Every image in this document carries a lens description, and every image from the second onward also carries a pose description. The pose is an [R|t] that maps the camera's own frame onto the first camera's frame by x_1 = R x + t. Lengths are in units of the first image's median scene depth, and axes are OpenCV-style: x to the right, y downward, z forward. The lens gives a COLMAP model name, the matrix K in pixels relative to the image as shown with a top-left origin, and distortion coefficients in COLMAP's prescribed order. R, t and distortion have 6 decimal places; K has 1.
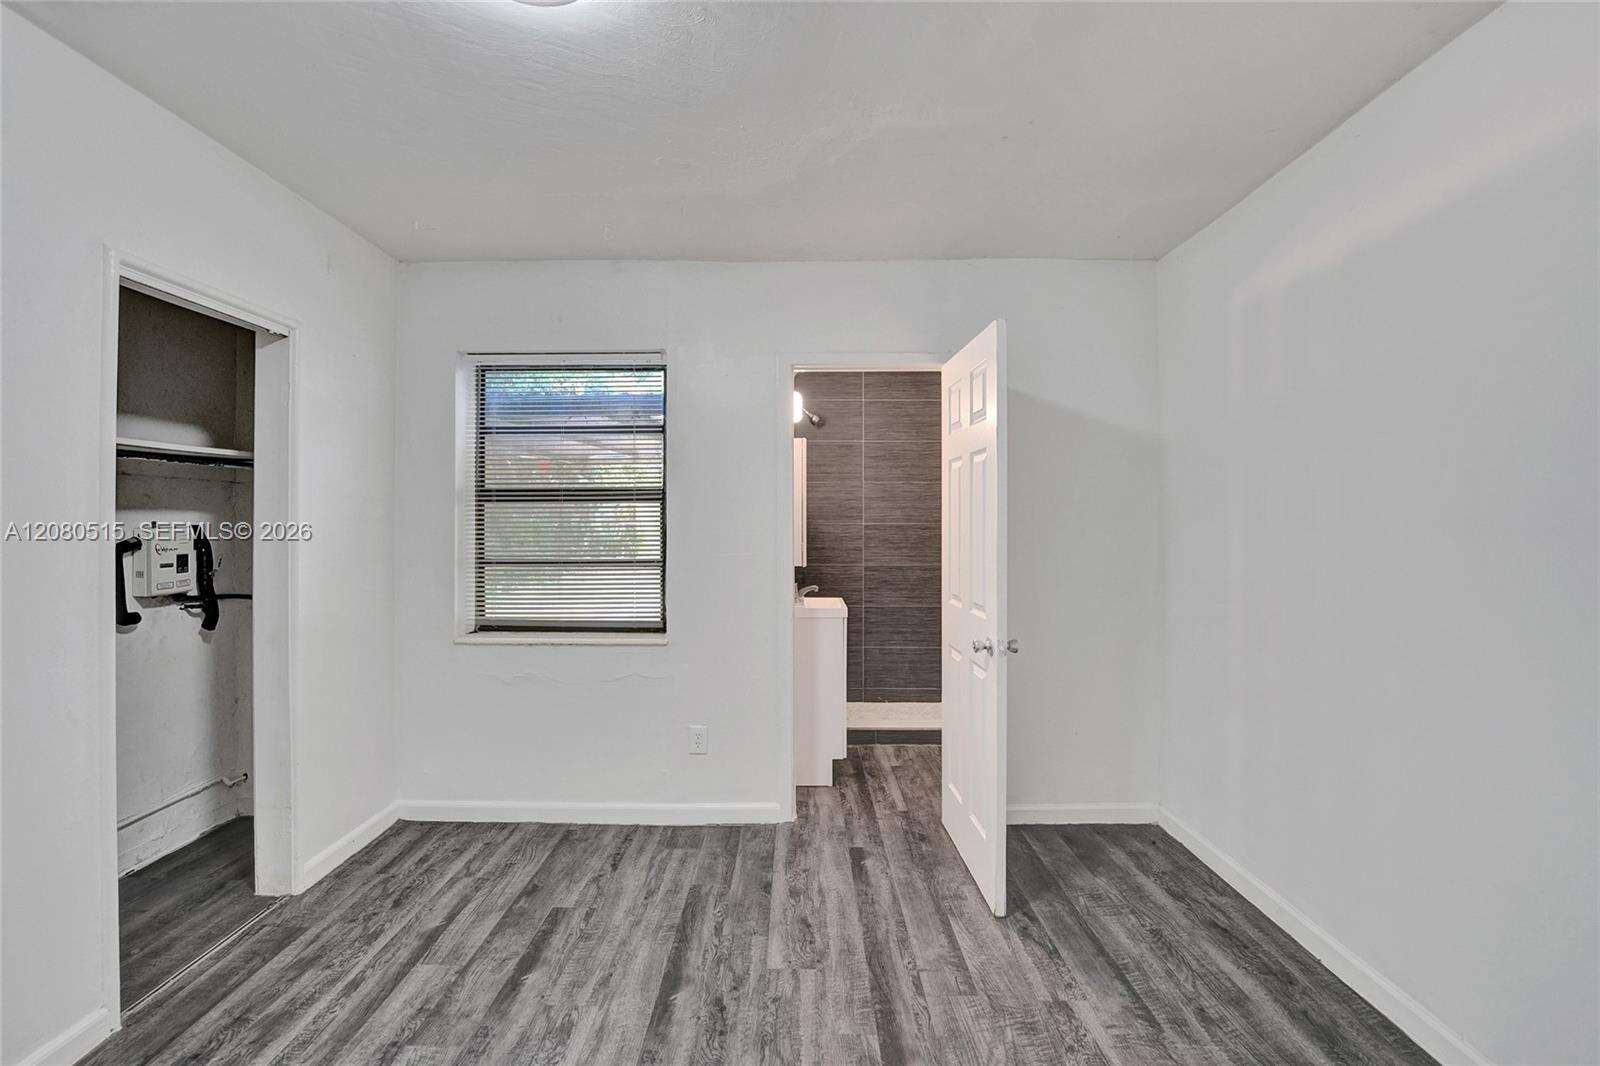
lens RADIAL K [[655.5, 0, 800.0], [0, 655.5, 533.0], [0, 0, 1]] dist [-0.026018, 0.000460]
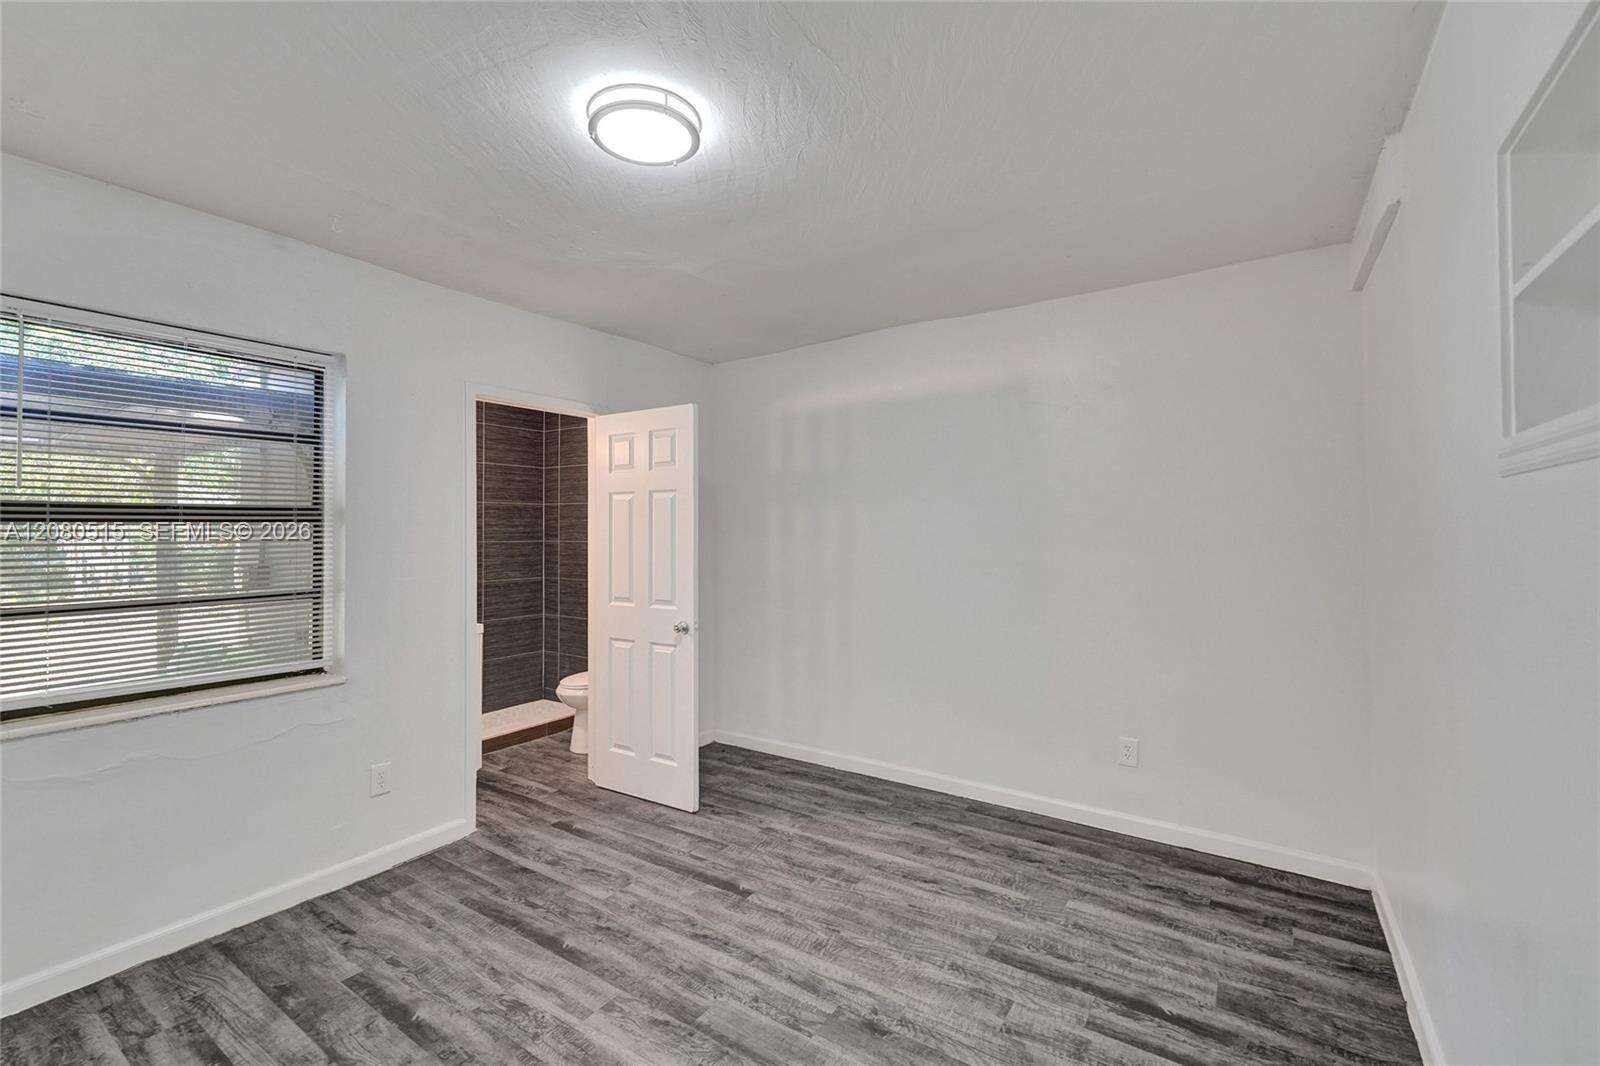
lens RADIAL K [[648.0, 0, 798.2], [0, 648.0, 534.5], [0, 0, 1]] dist [0.001470, -0.000030]
pose [[0.576139, -0.006929, 0.817322, -0.743257], [0.023522, 0.999690, -0.008106, -0.022953], [-0.817013, 0.023895, 0.576123, -0.057340]]
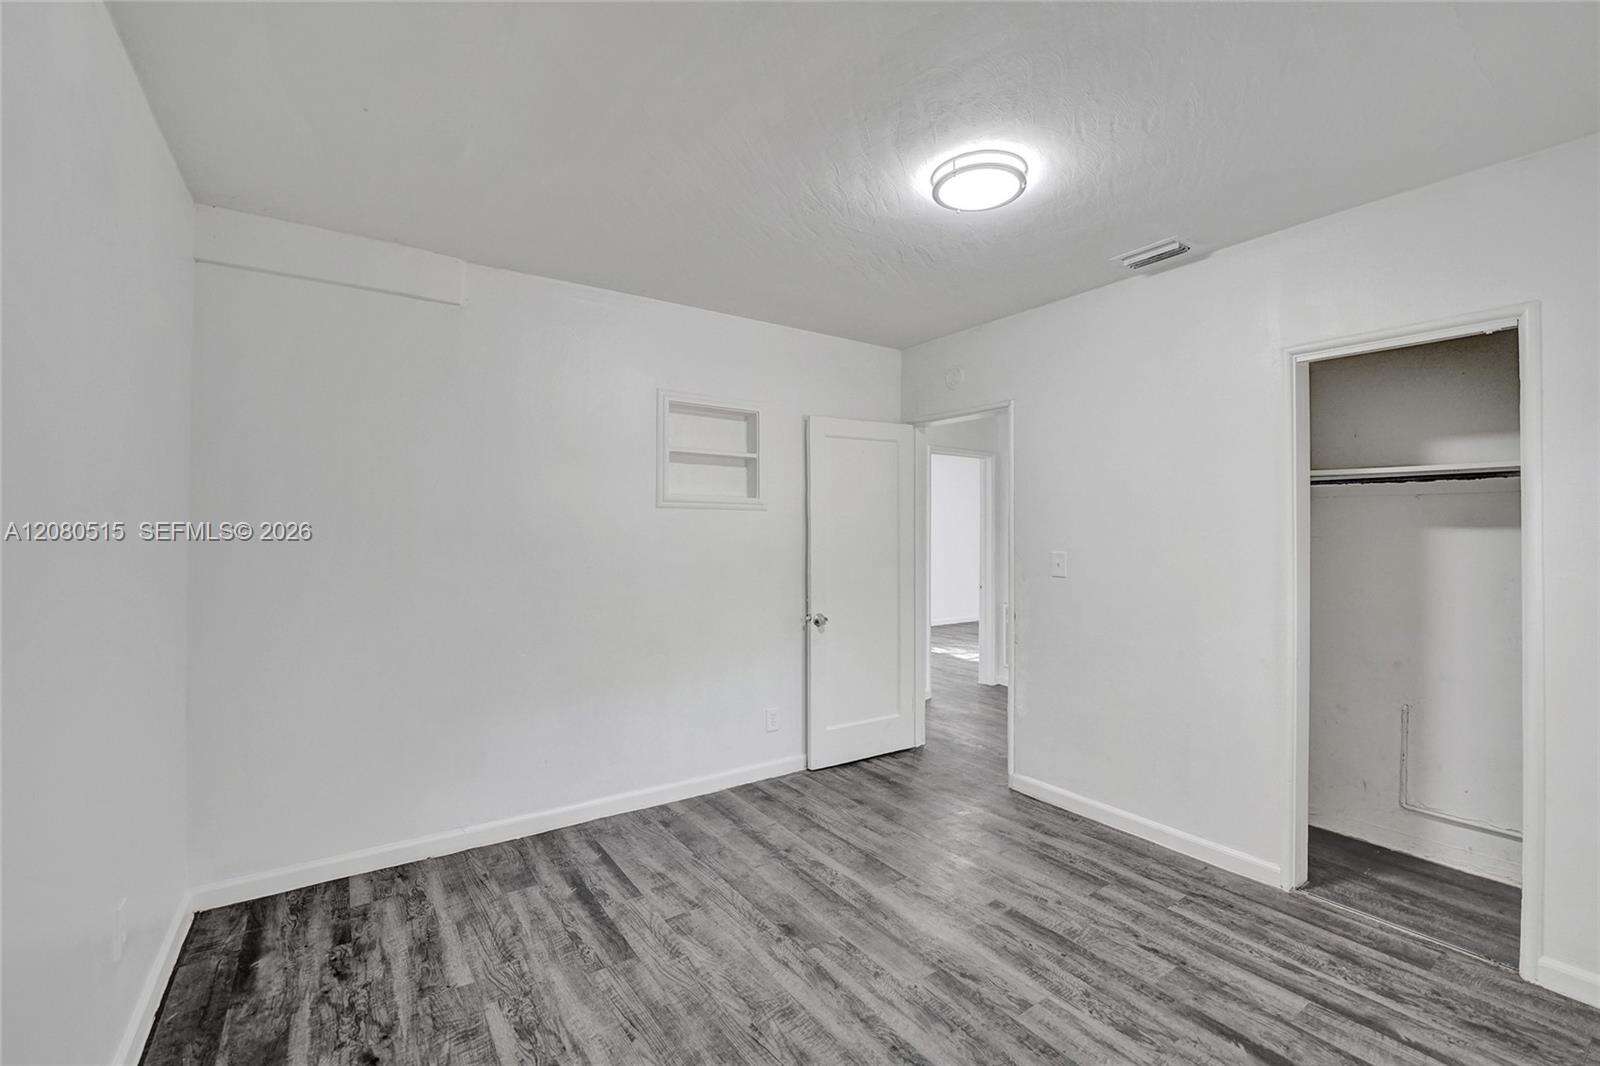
lens RADIAL K [[682.5, 0, 800.0], [0, 682.5, 533.0], [0, 0, 1]] dist [-0.039831, 0.000017]
pose [[-0.829671, -0.002386, -0.558248, 0.496956], [-0.013972, 0.999766, 0.016493, -0.030463], [0.558078, 0.021484, -0.829510, 1.161230]]
